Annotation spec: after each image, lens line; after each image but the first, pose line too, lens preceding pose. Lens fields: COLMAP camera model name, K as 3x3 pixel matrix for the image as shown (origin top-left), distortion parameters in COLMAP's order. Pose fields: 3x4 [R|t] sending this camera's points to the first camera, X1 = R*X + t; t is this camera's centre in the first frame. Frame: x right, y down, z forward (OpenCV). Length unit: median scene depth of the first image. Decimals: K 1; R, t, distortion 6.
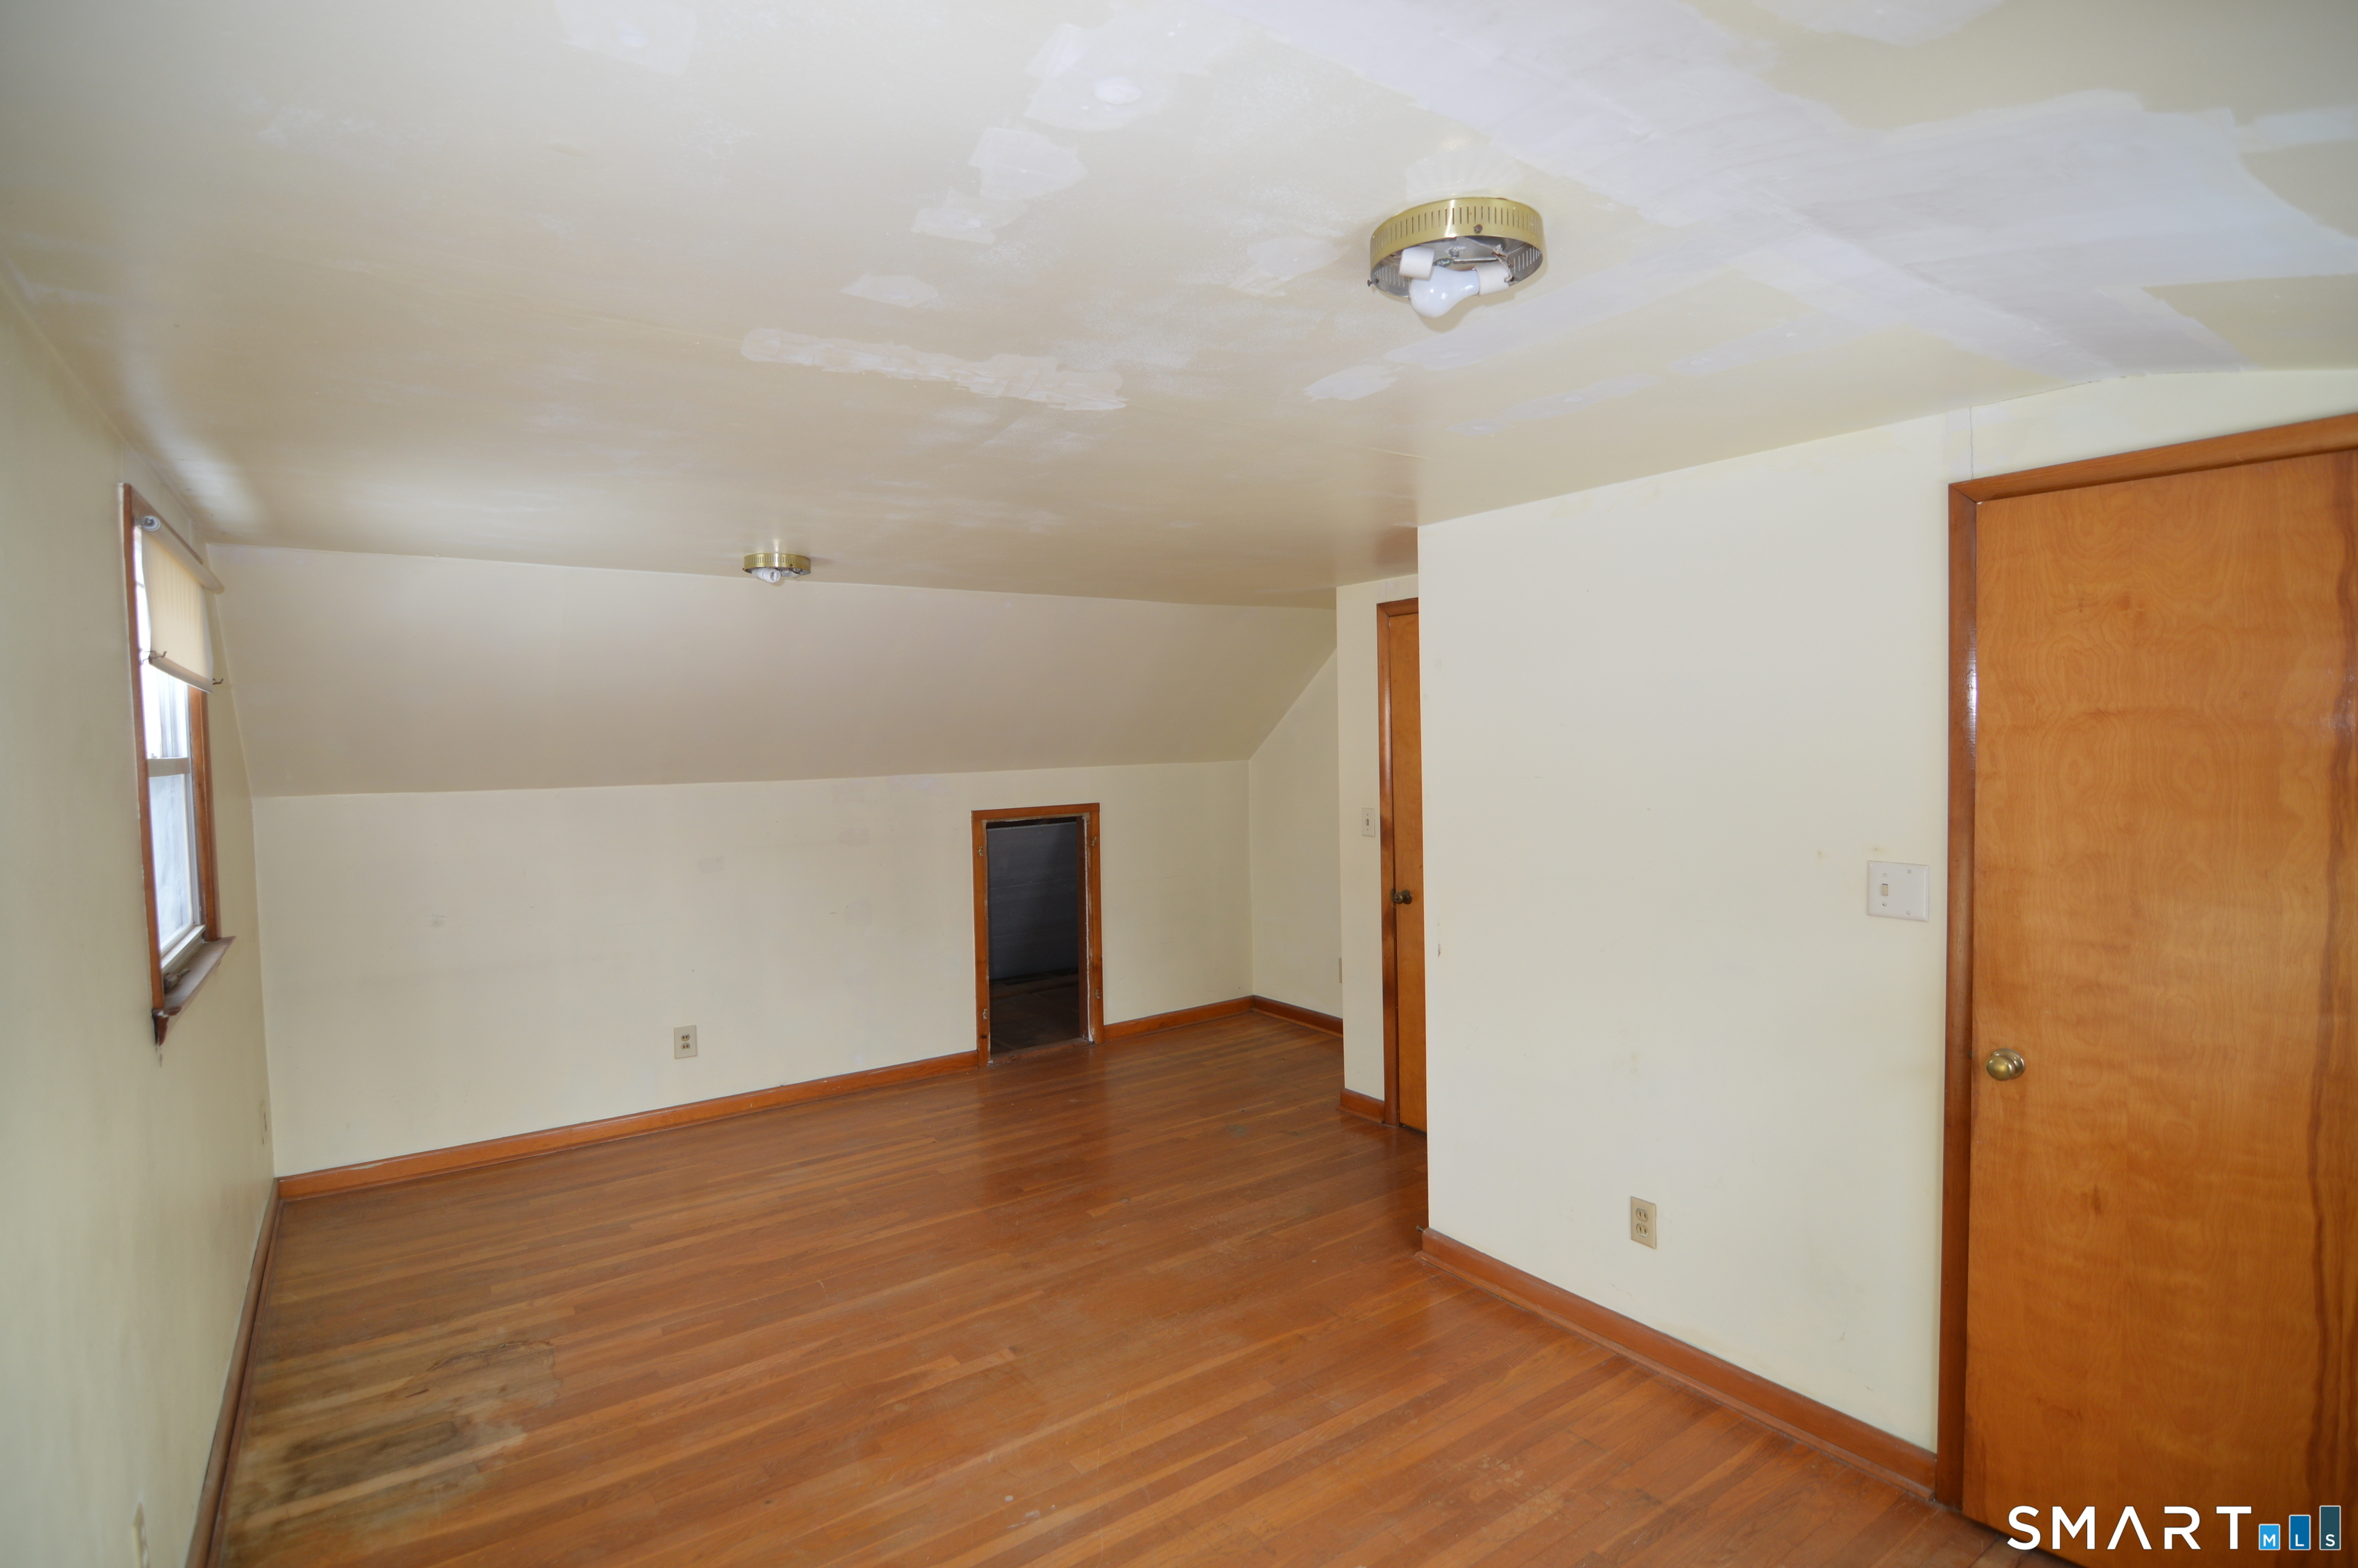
lens RADIAL K [[1150.0, 0, 1174.3], [0, 1150.0, 775.2], [0, 0, 1]] dist [-0.002143, -0.015926]
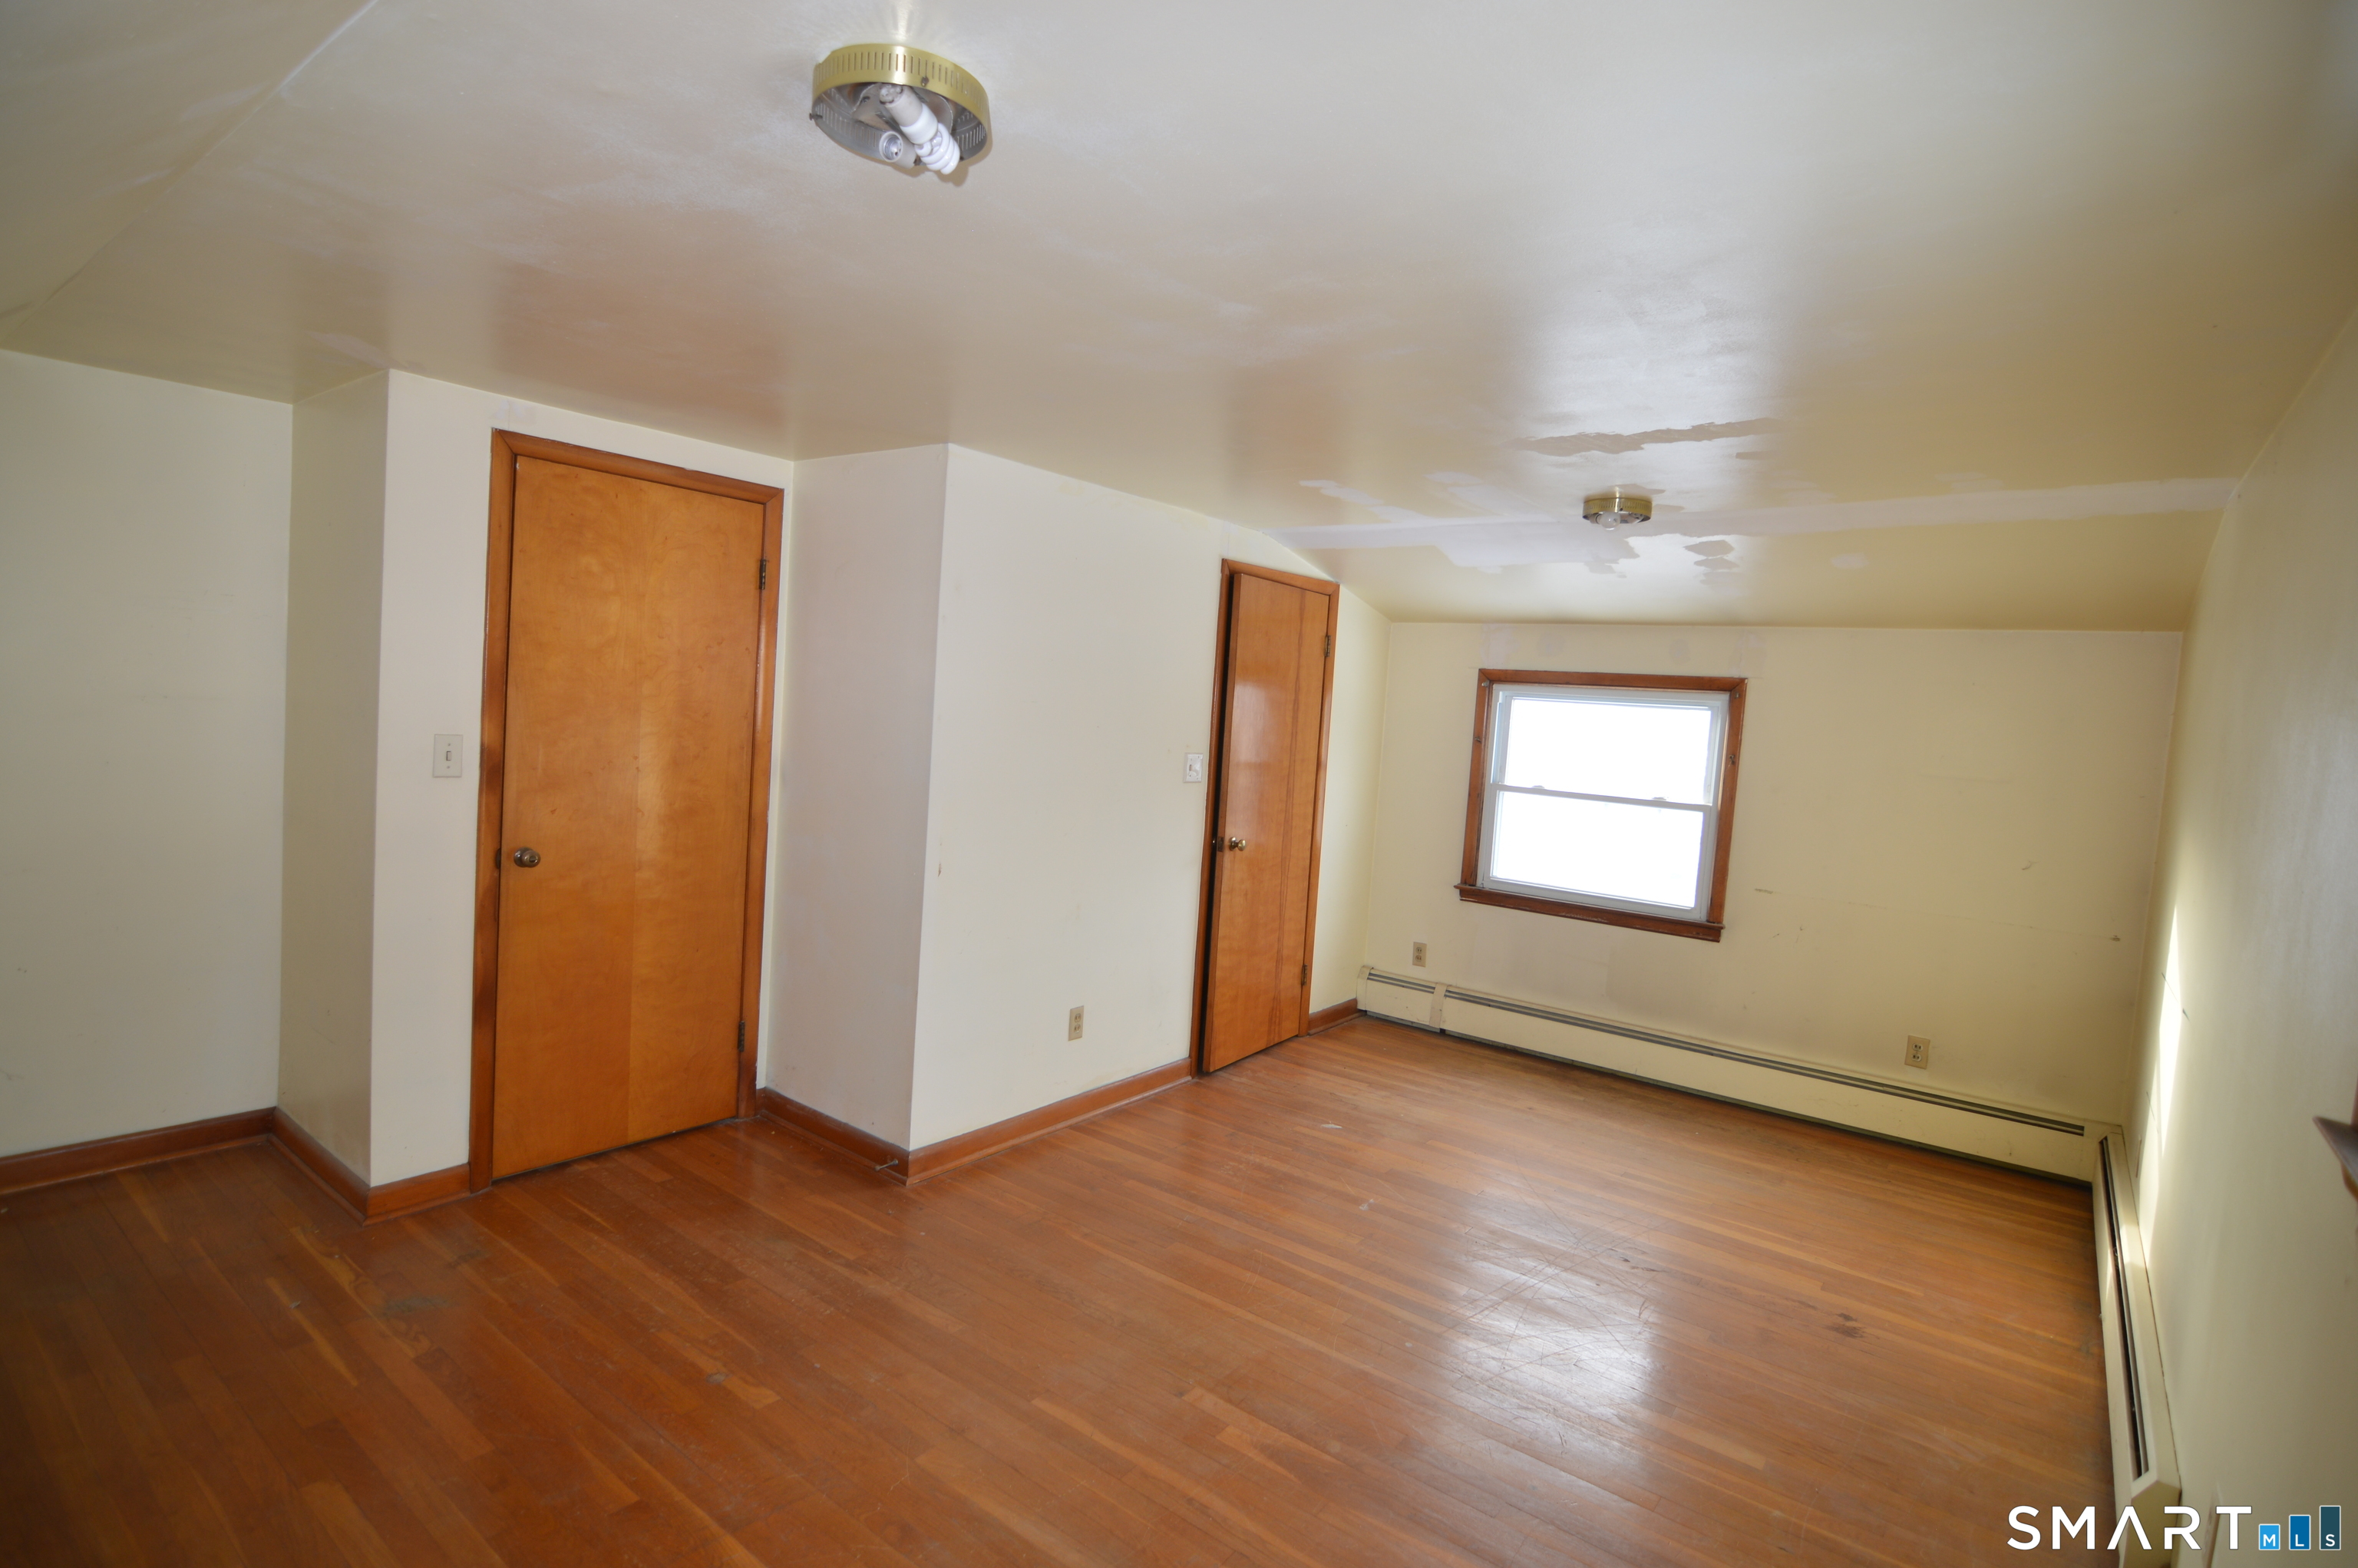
lens RADIAL K [[1150.0, 0, 1174.3], [0, 1150.0, 775.2], [0, 0, 1]] dist [-0.002143, -0.015926]
pose [[-0.300840, -0.060868, 0.951730, -0.926888], [-0.026258, 0.998111, 0.055534, 0.008372], [-0.953313, -0.008284, -0.301870, 1.294995]]
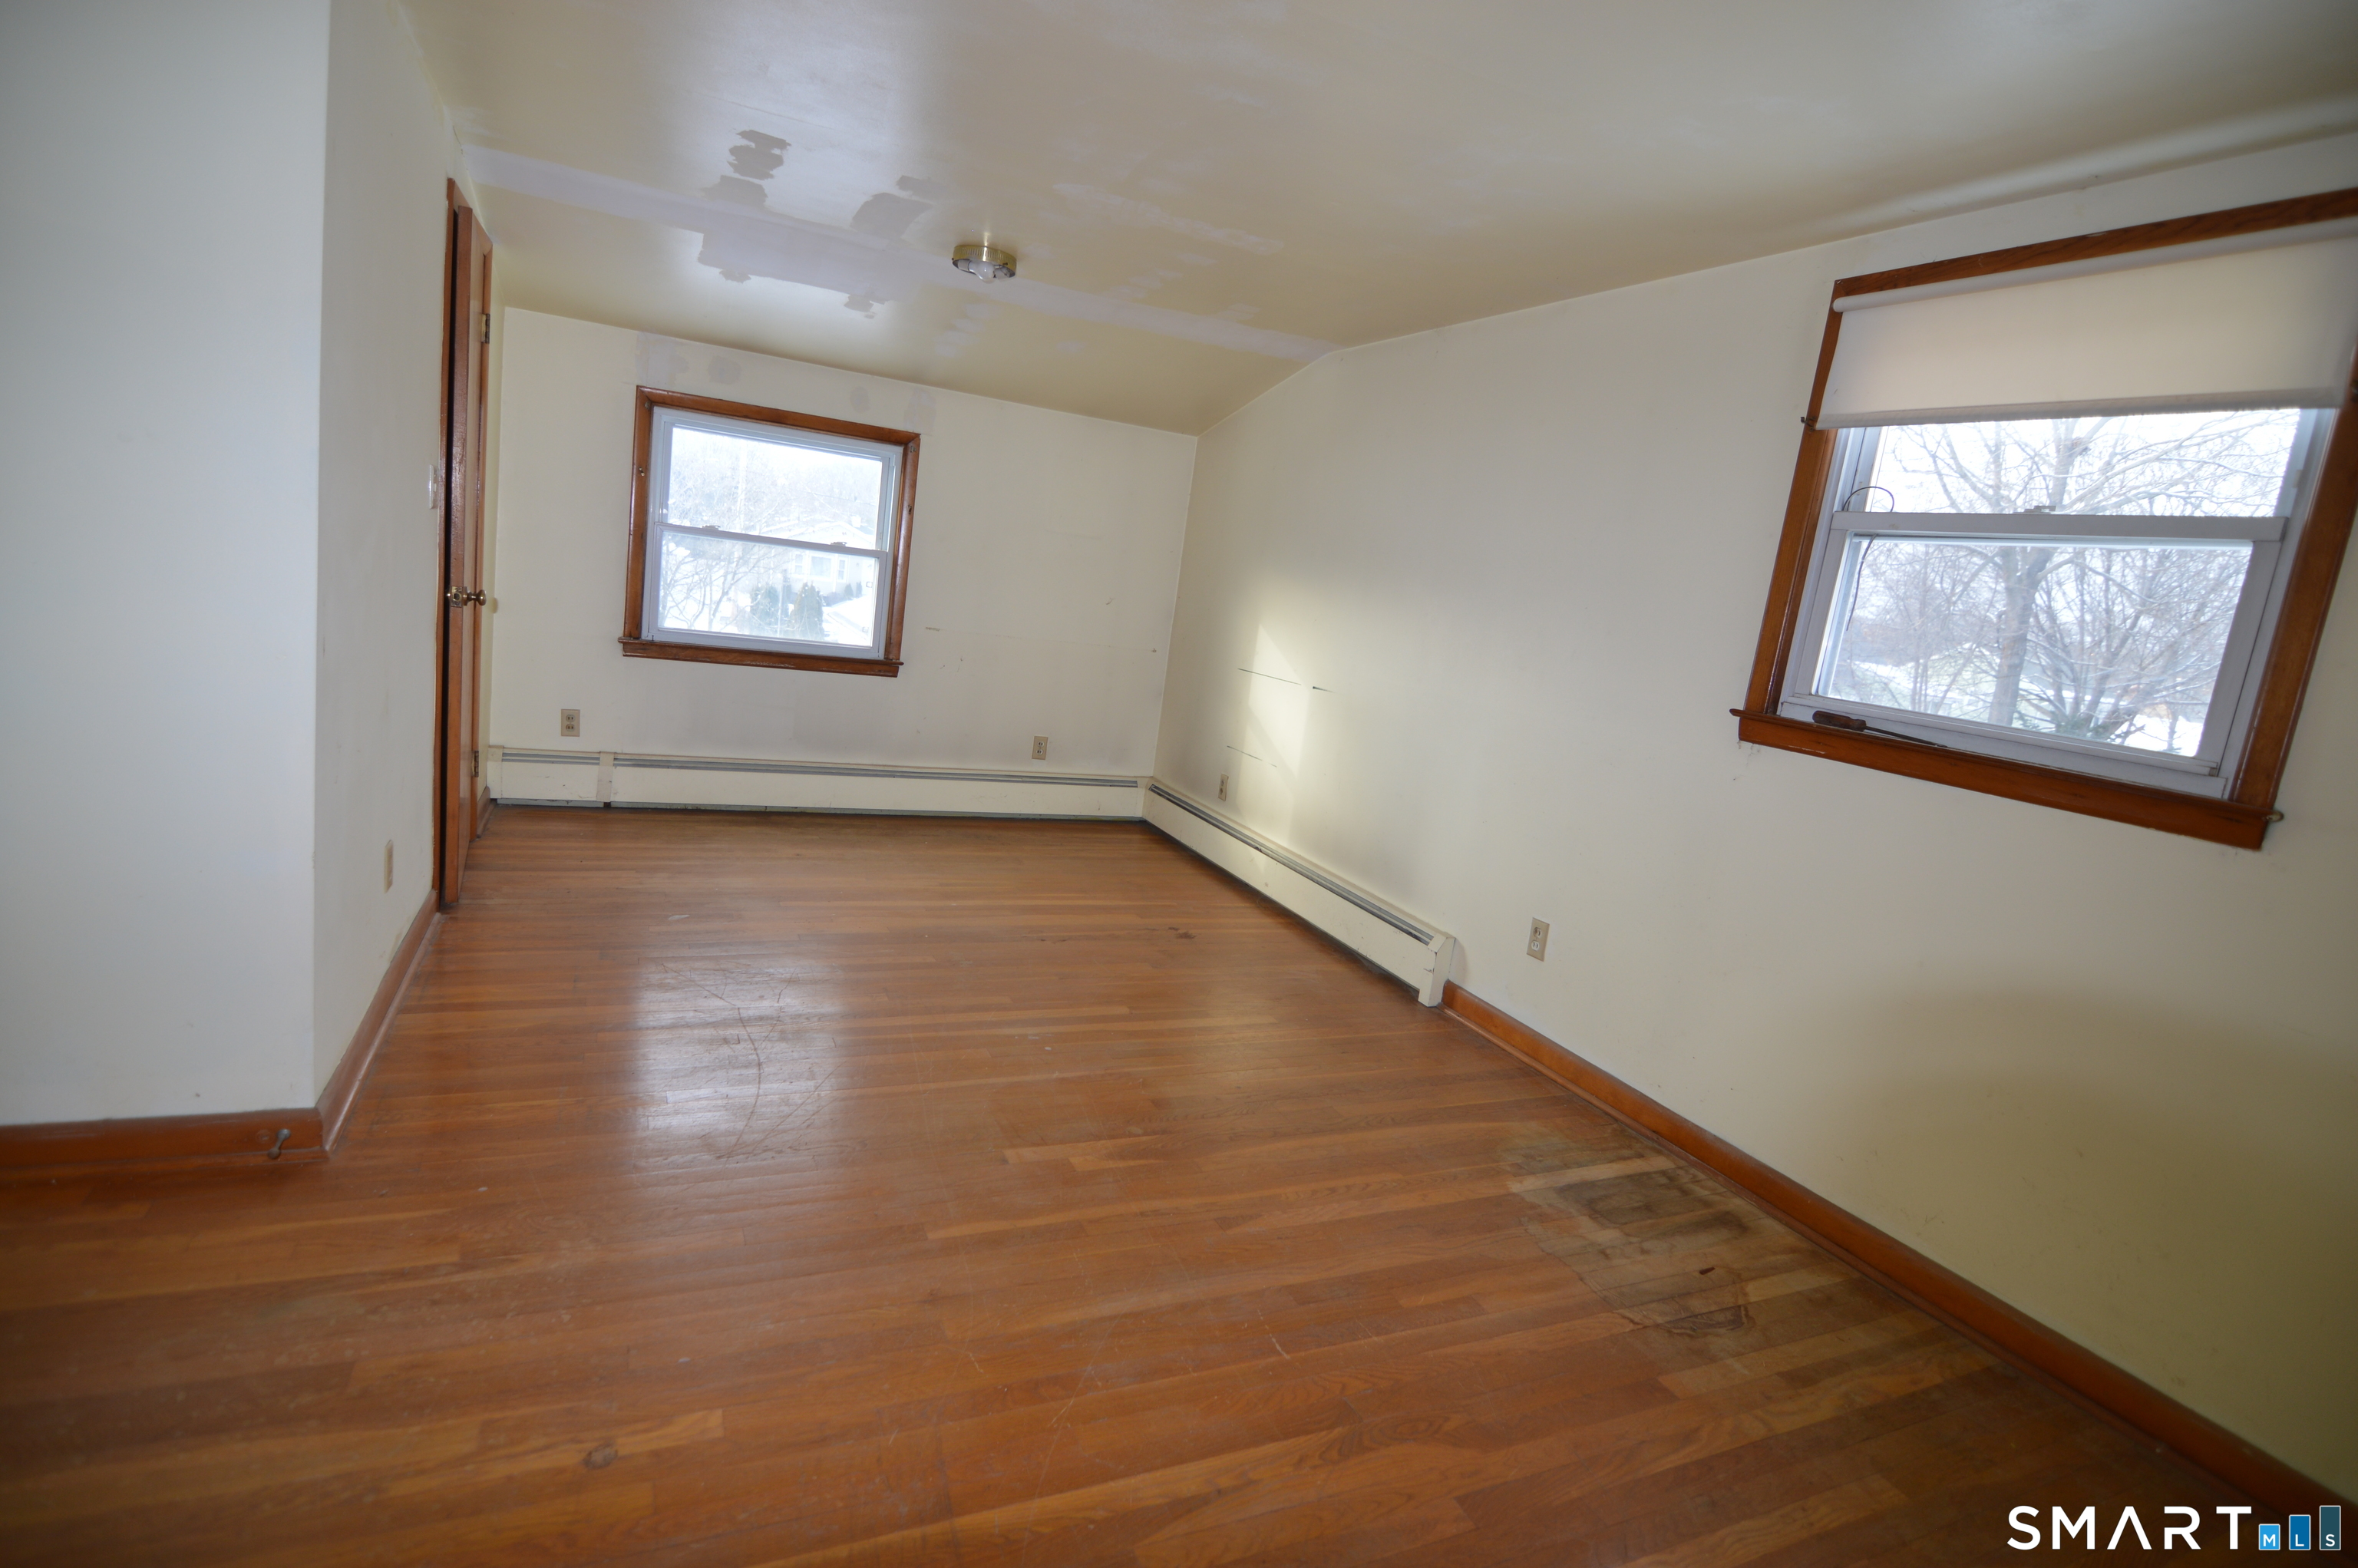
lens RADIAL K [[1150.0, 0, 1174.3], [0, 1150.0, 775.2], [0, 0, 1]] dist [-0.002143, -0.015926]
pose [[-0.979233, -0.132065, 0.153826, -0.357278], [-0.100594, 0.975246, 0.196918, 0.065241], [-0.176024, 0.177354, -0.968277, 1.764260]]
